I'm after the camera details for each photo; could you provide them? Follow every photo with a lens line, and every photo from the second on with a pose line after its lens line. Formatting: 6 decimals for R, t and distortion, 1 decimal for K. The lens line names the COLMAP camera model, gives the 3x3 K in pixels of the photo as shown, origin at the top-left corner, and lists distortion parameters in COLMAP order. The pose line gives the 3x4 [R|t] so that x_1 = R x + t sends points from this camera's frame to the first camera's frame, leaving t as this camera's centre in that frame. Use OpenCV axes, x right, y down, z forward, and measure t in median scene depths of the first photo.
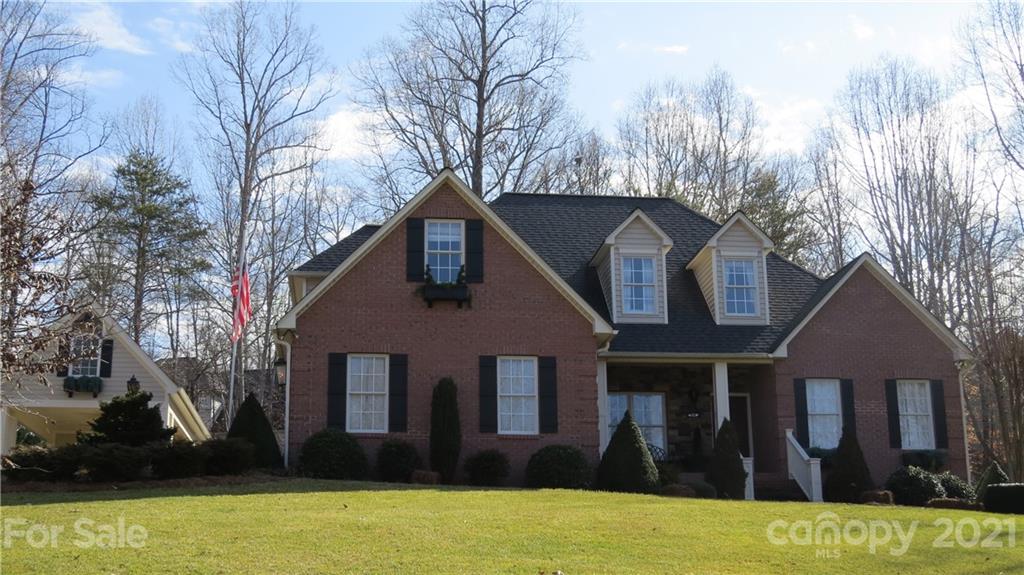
lens RADIAL K [[1339.1, 0, 512.0], [0, 1339.1, 287.5], [0, 0, 1]] dist [-0.044506, 0.013834]
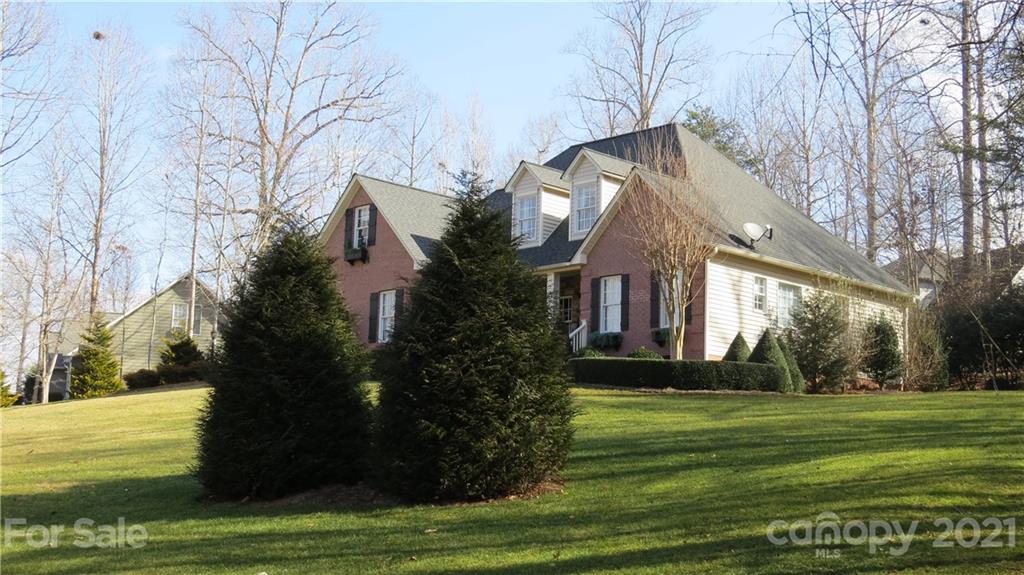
lens RADIAL K [[1339.1, 0, 512.0], [0, 1339.1, 287.5], [0, 0, 1]] dist [-0.044506, 0.013834]
pose [[0.537528, -0.096347, -0.837724, 1.054534], [0.158133, 0.987344, -0.012088, 0.068947], [0.828286, -0.125974, 0.545960, 0.222643]]
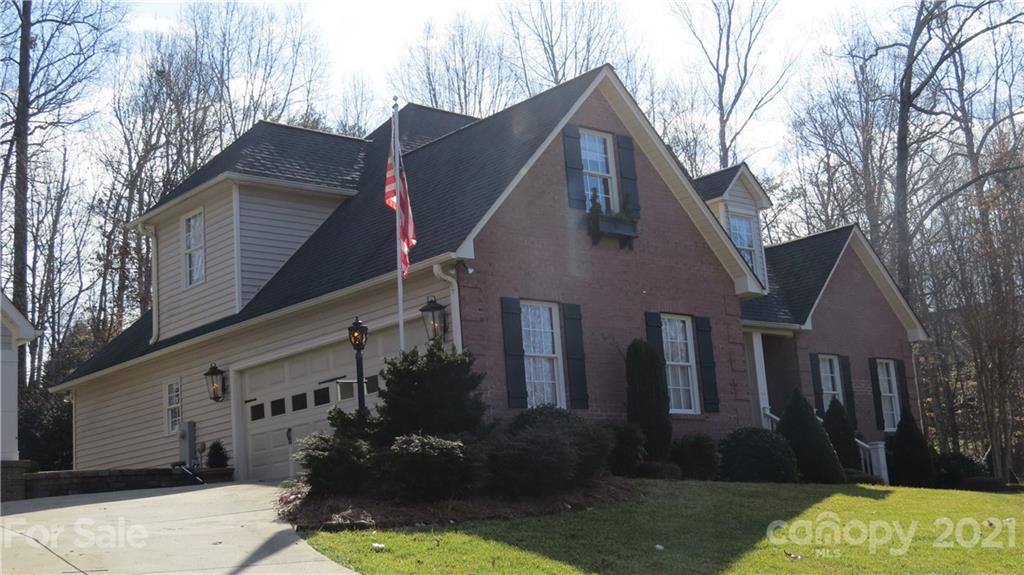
lens RADIAL K [[1339.1, 0, 512.0], [0, 1339.1, 287.5], [0, 0, 1]] dist [-0.044506, 0.013834]
pose [[0.828646, 0.063588, 0.556149, -0.406429], [-0.078191, 0.996935, 0.002517, 0.031923], [-0.554285, -0.045571, 0.831079, 0.311210]]
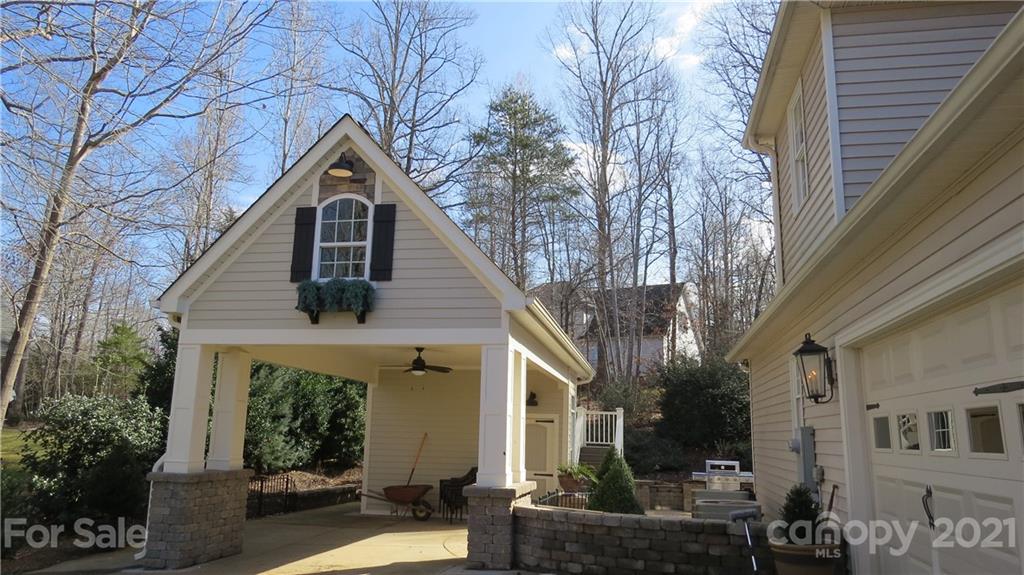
lens RADIAL K [[736.9, 0, 512.0], [0, 736.9, 287.5], [0, 0, 1]] dist [-0.002271, -0.002937]
pose [[0.950836, -0.033903, -0.307834, -0.171481], [0.049965, 0.997762, 0.044444, 0.058458], [0.305638, -0.057640, 0.950402, 0.735827]]
